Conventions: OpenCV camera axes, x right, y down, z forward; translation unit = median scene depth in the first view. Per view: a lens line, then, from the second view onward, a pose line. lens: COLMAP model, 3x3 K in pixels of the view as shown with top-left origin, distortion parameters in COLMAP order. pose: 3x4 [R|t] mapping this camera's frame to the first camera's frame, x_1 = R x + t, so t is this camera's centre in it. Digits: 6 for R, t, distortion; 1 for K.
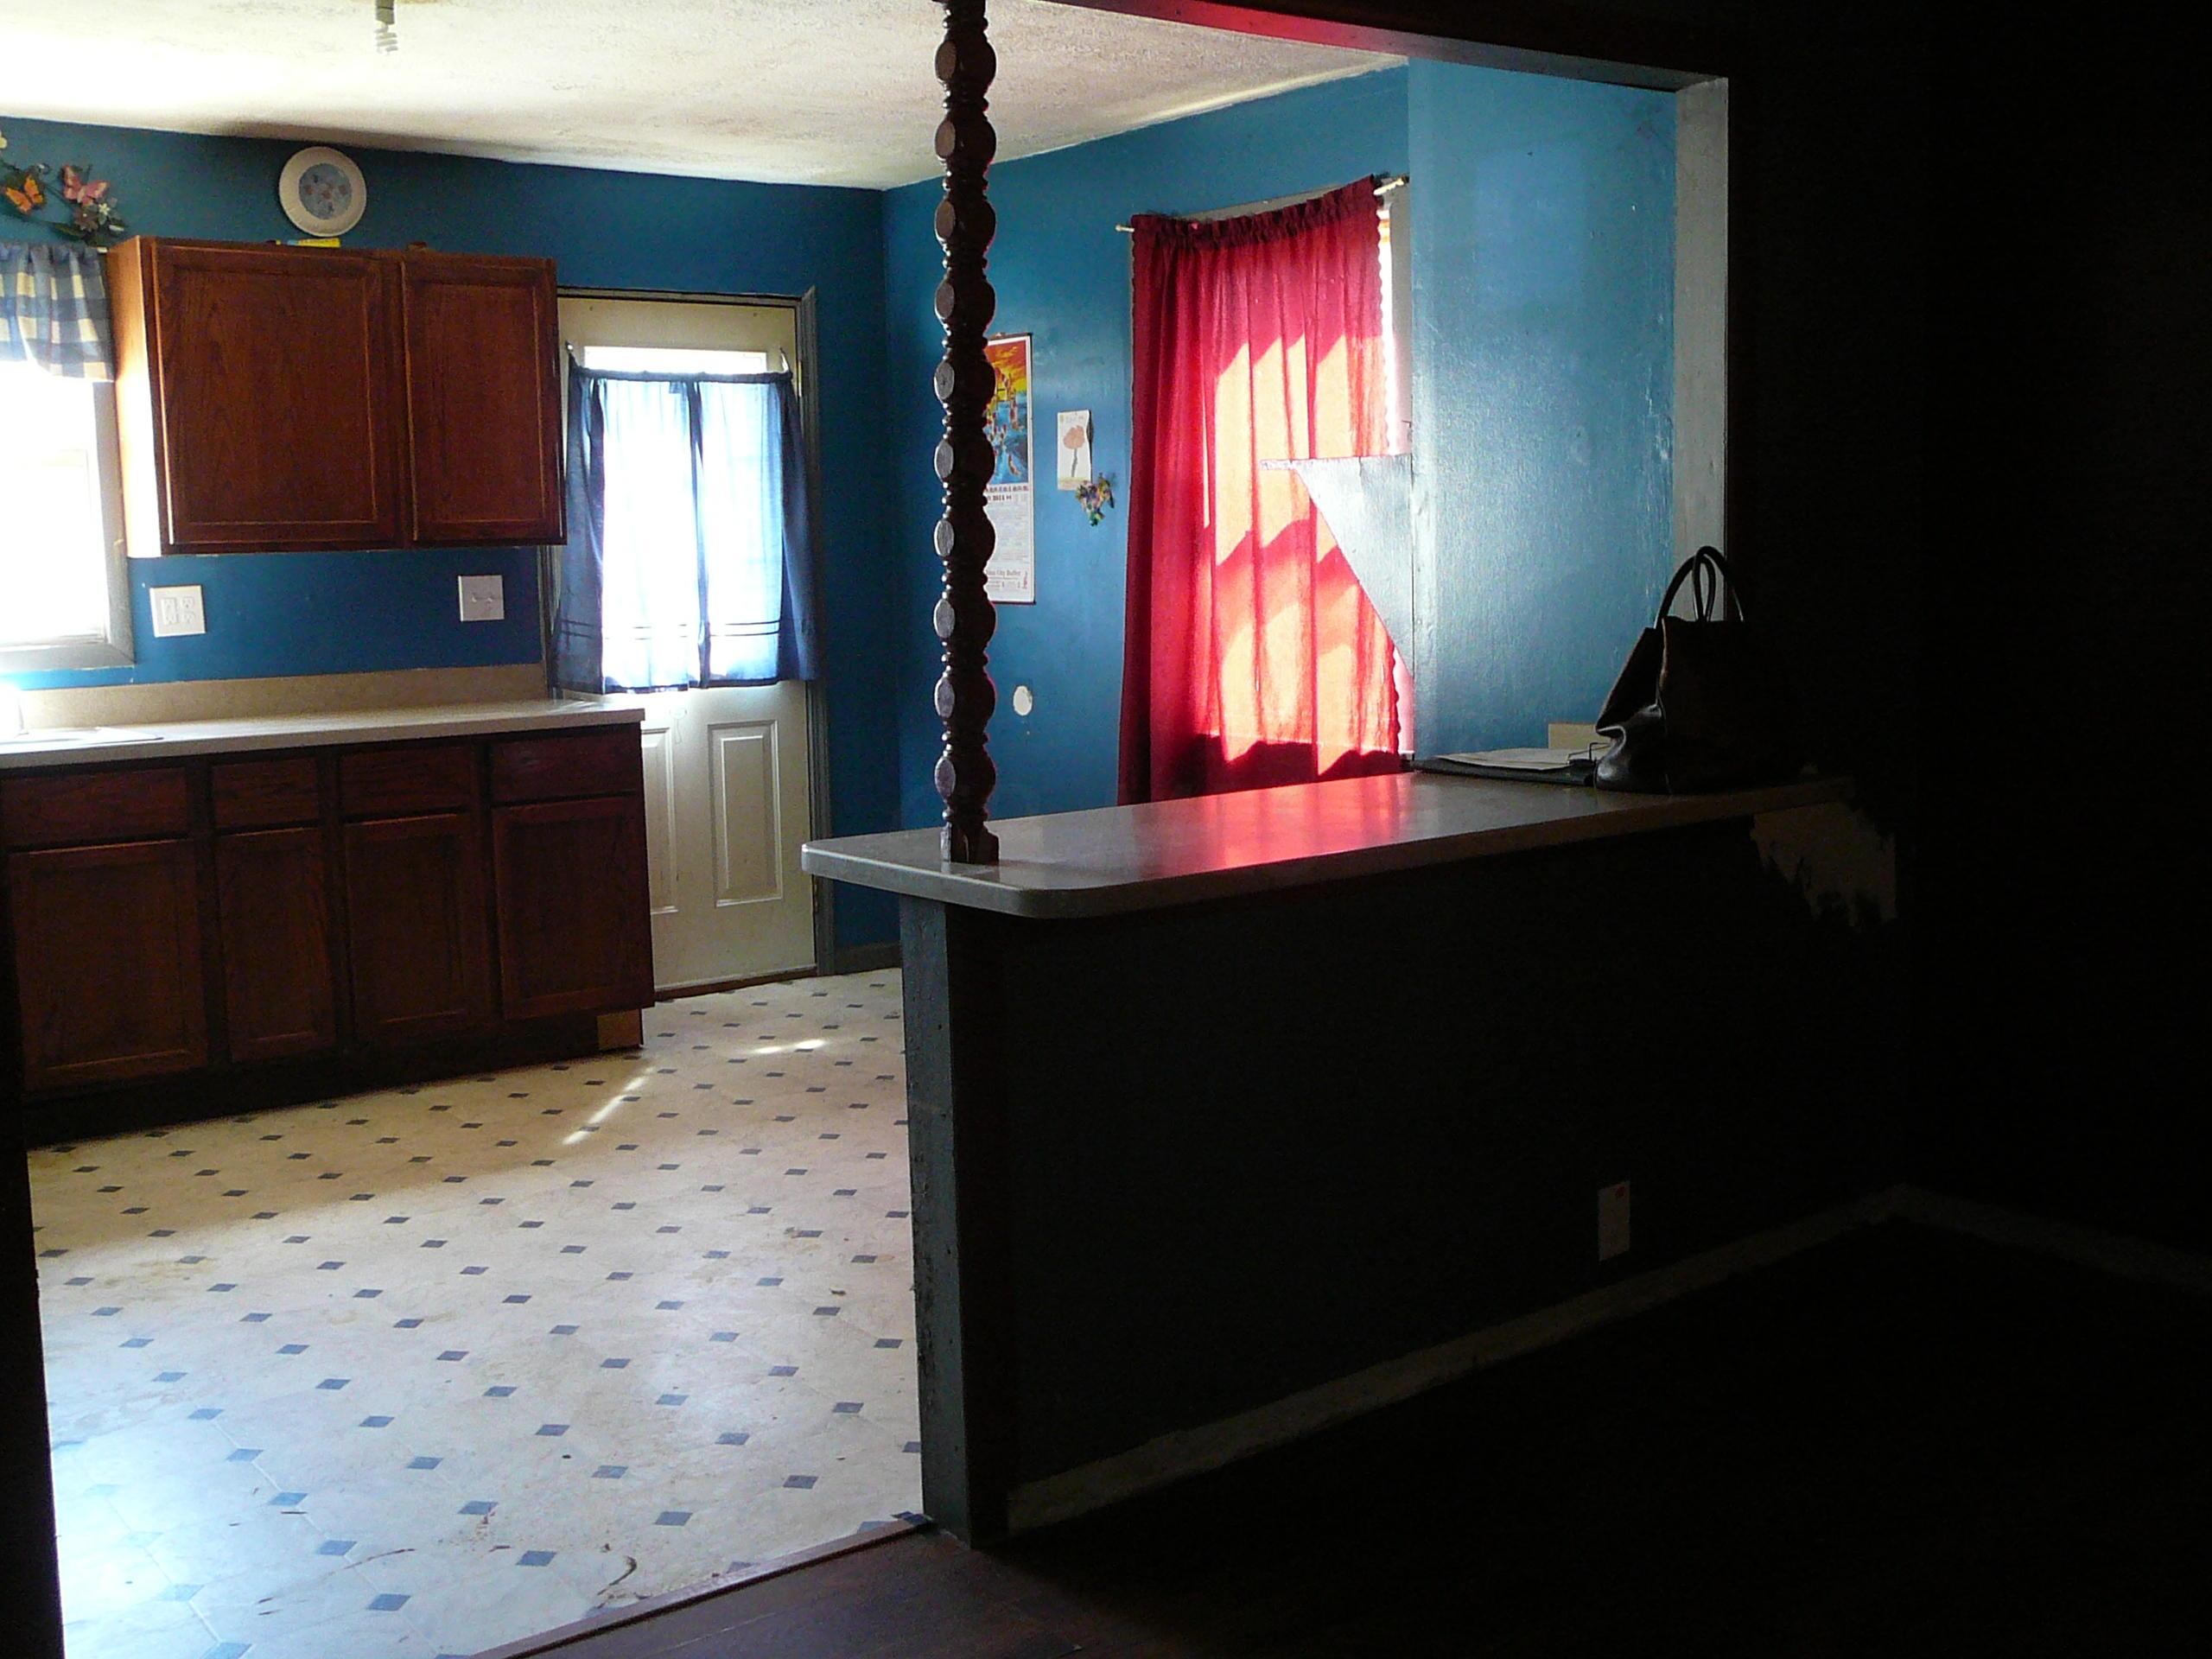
lens RADIAL K [[2304.9, 0, 1092.6], [0, 2304.9, 829.8], [0, 0, 1]] dist [-0.053586, 0.000000]
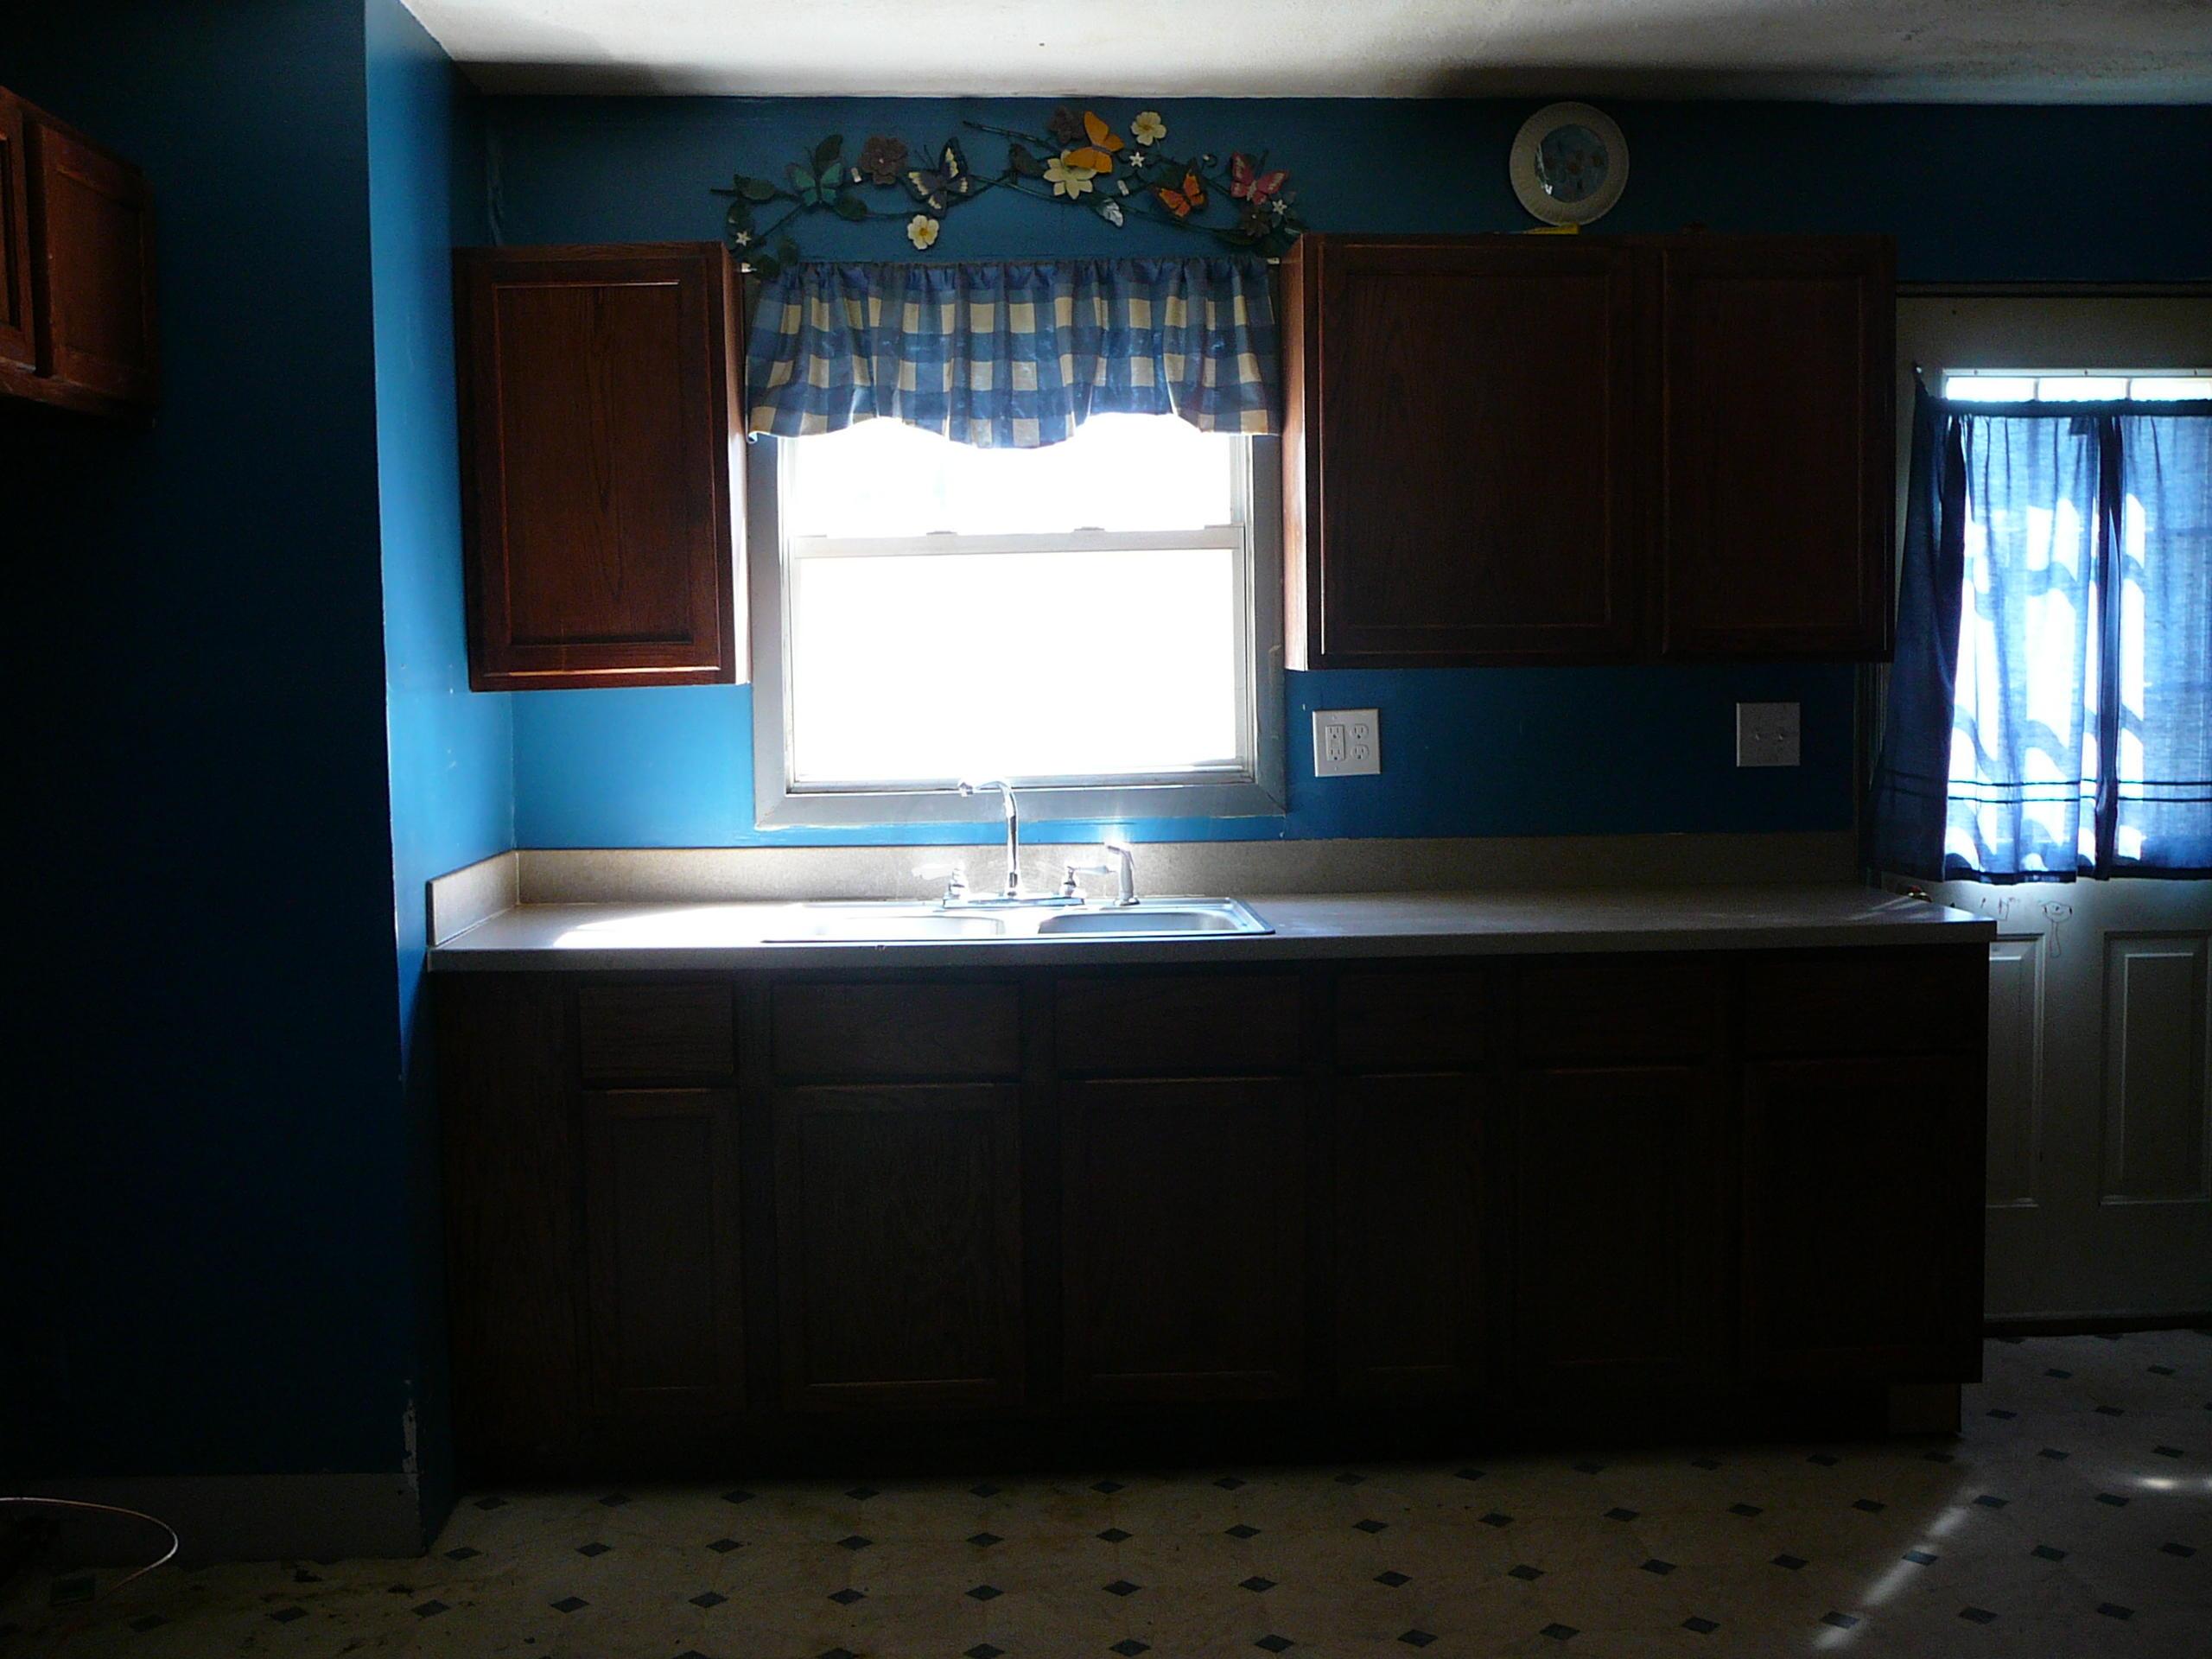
lens RADIAL K [[2304.9, 0, 1103.0], [0, 2304.9, 807.0], [0, 0, 1]] dist [-0.053586, 0.000000]
pose [[0.832235, 0.047721, -0.552366, -0.053820], [-0.073535, 0.996988, -0.024660, -0.051390], [0.549525, 0.061141, 0.833237, 0.339932]]
